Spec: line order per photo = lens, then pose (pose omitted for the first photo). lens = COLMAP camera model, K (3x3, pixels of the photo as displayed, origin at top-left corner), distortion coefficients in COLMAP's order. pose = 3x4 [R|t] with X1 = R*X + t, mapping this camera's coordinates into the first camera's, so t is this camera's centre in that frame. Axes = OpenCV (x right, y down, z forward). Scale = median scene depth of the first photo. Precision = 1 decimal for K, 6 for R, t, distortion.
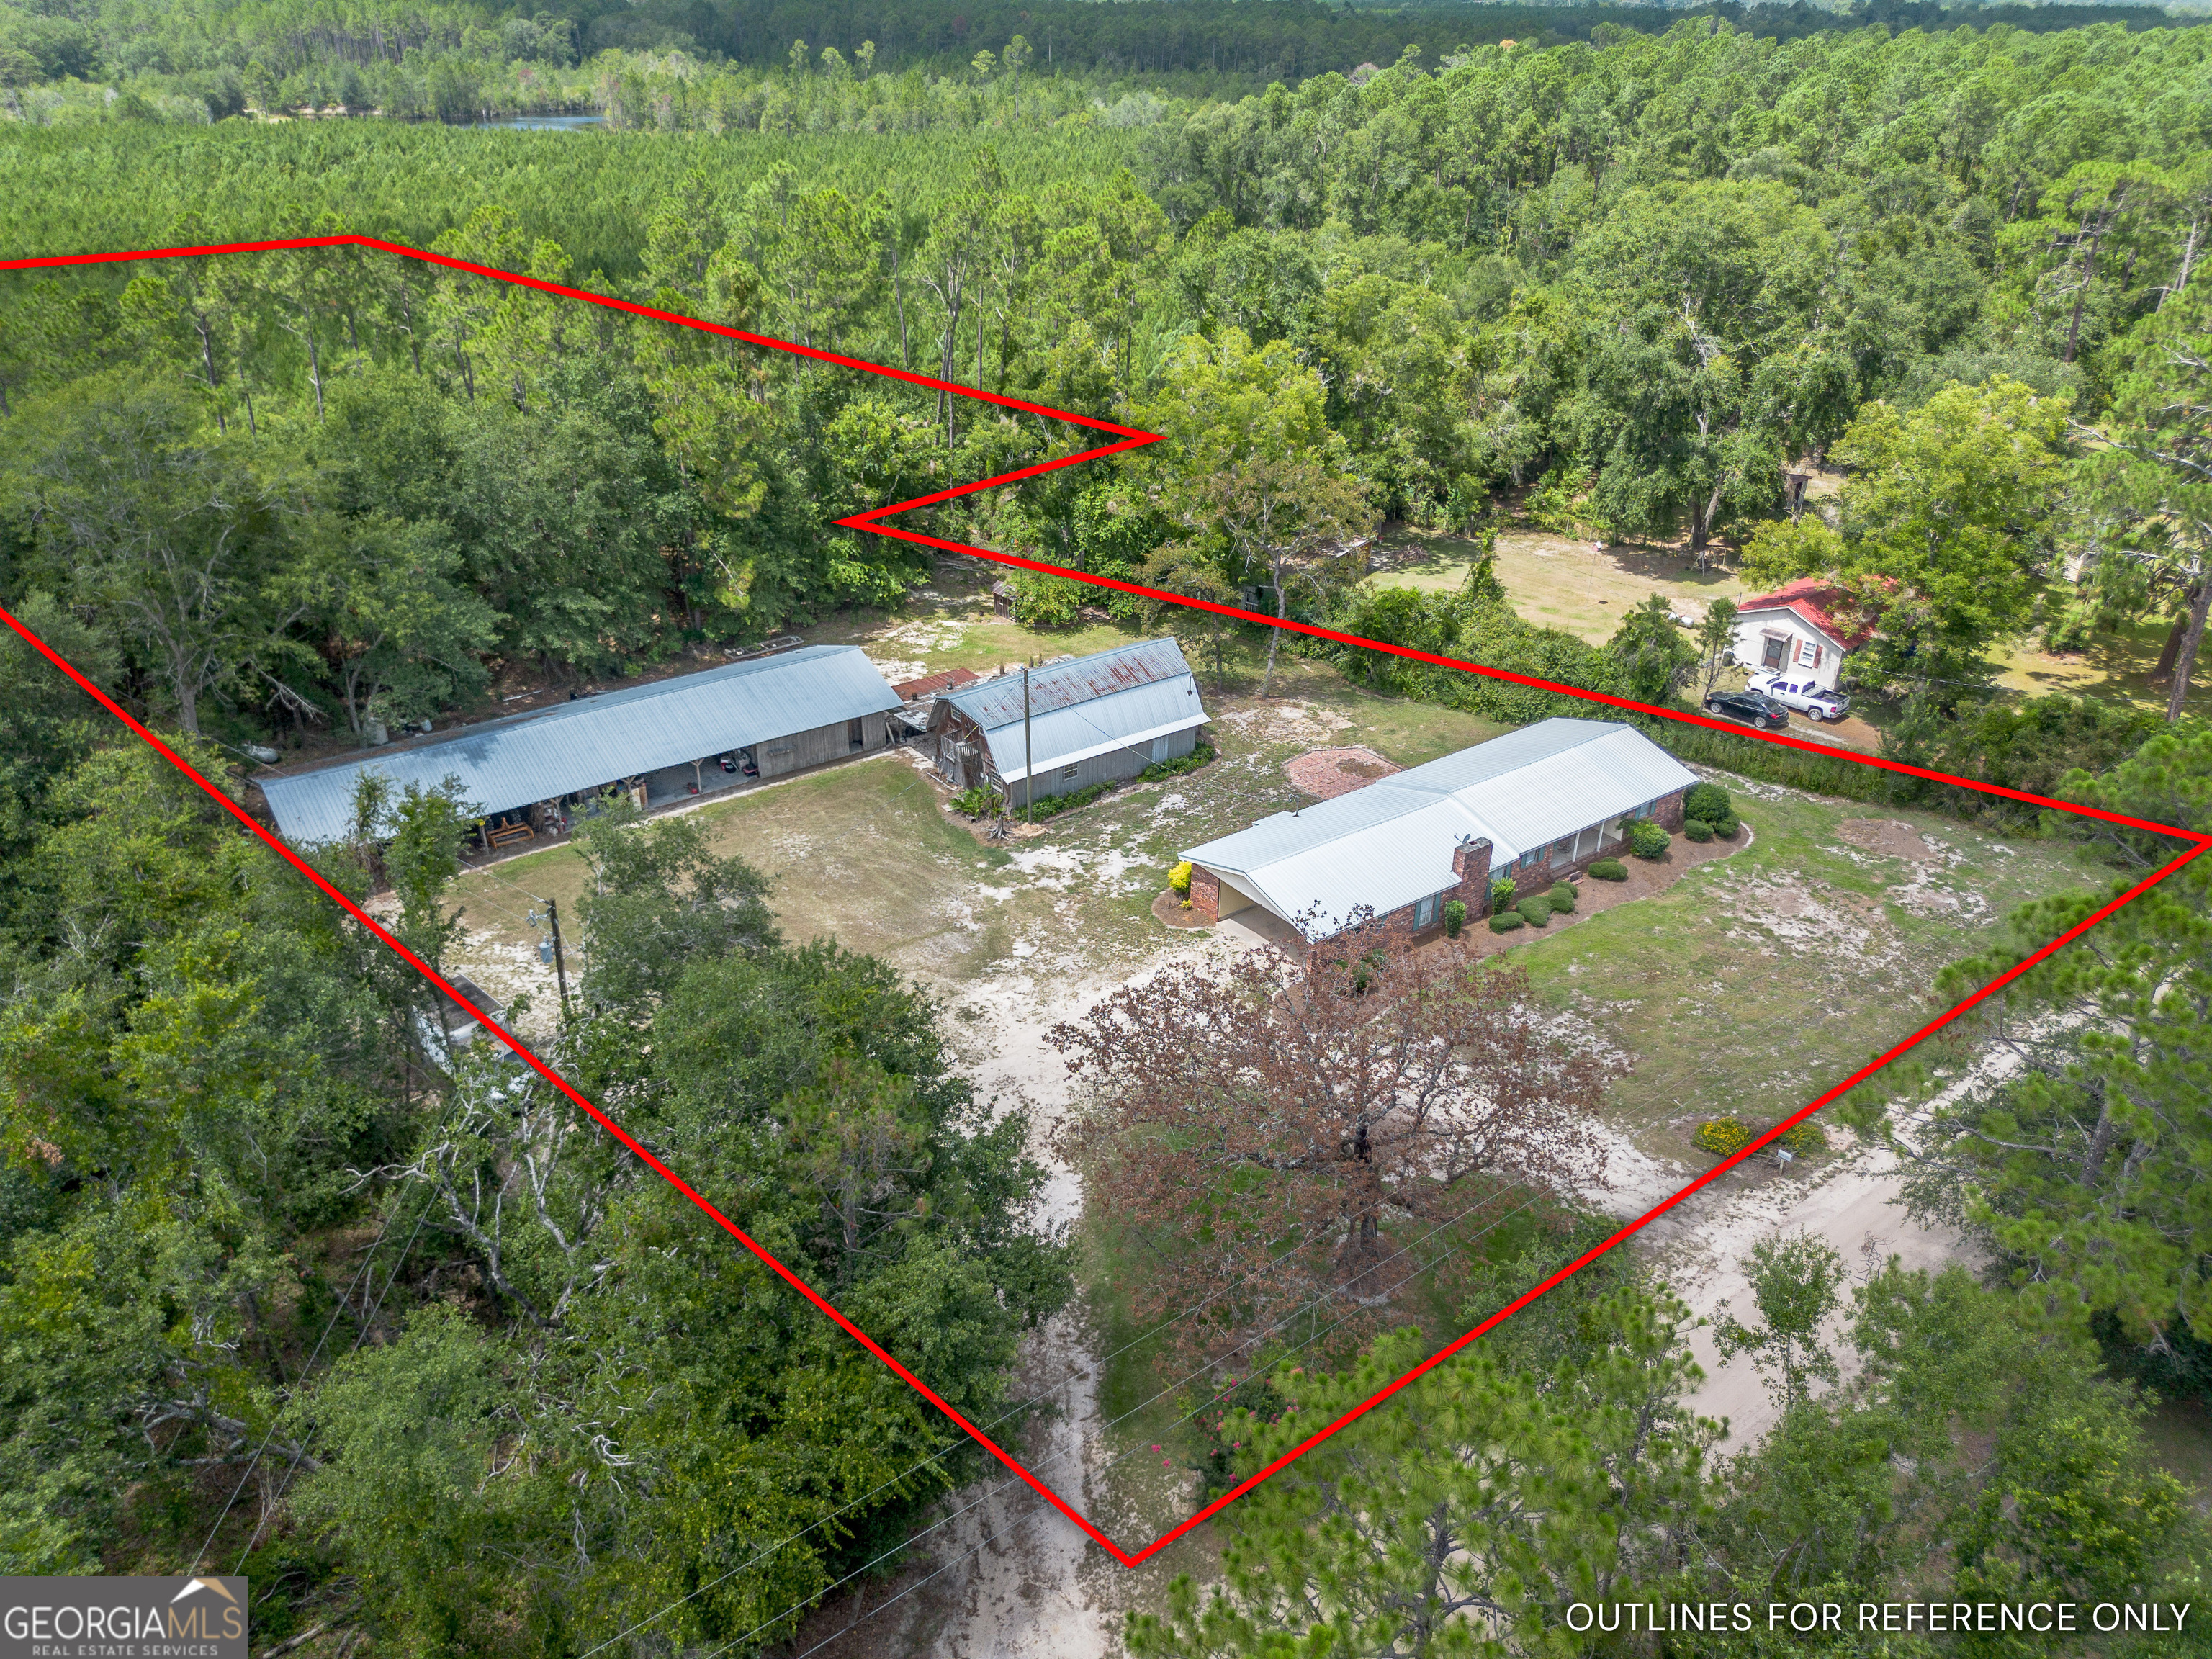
lens RADIAL K [[1593.3, 0, 1106.0], [0, 1593.3, 829.5], [0, 0, 1]] dist [0.040903, -0.000860]
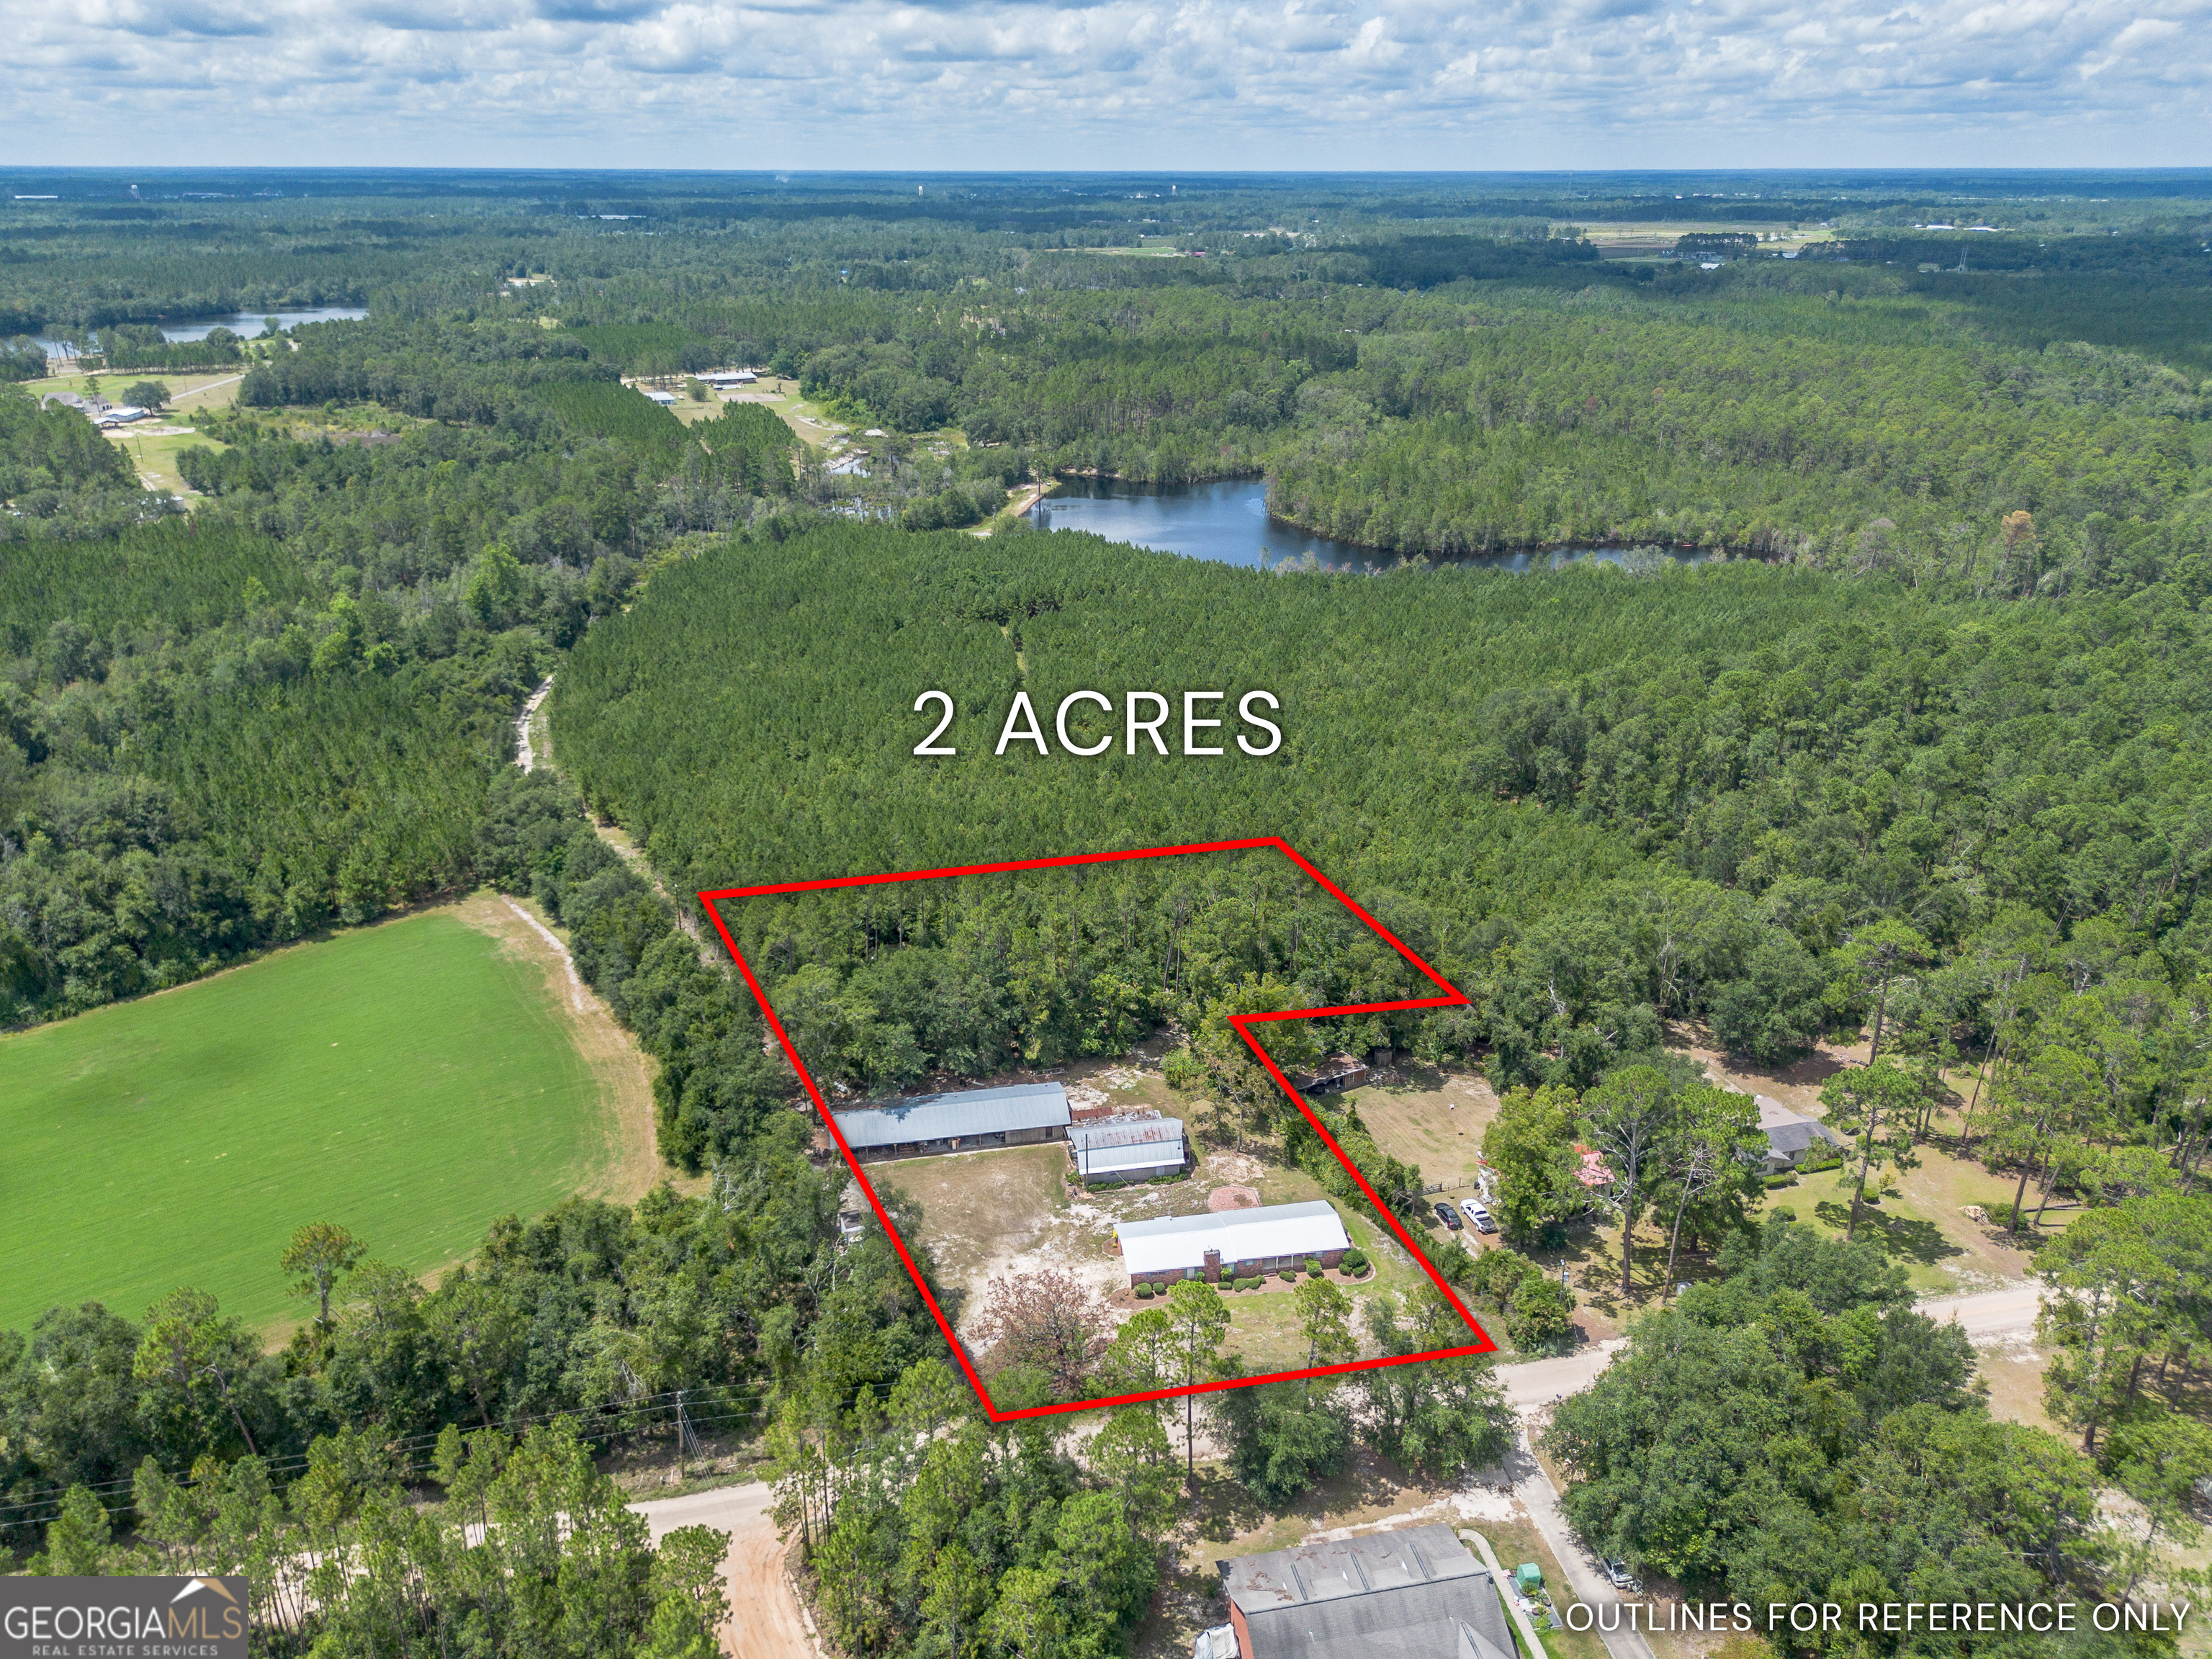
lens RADIAL K [[1593.3, 0, 1106.0], [0, 1593.3, 829.5], [0, 0, 1]] dist [0.040903, -0.000860]
pose [[0.900904, 0.157387, -0.404478, 0.890011], [-0.198191, 0.978277, -0.060777, -0.409789], [0.386126, 0.134918, 0.912526, -1.319562]]
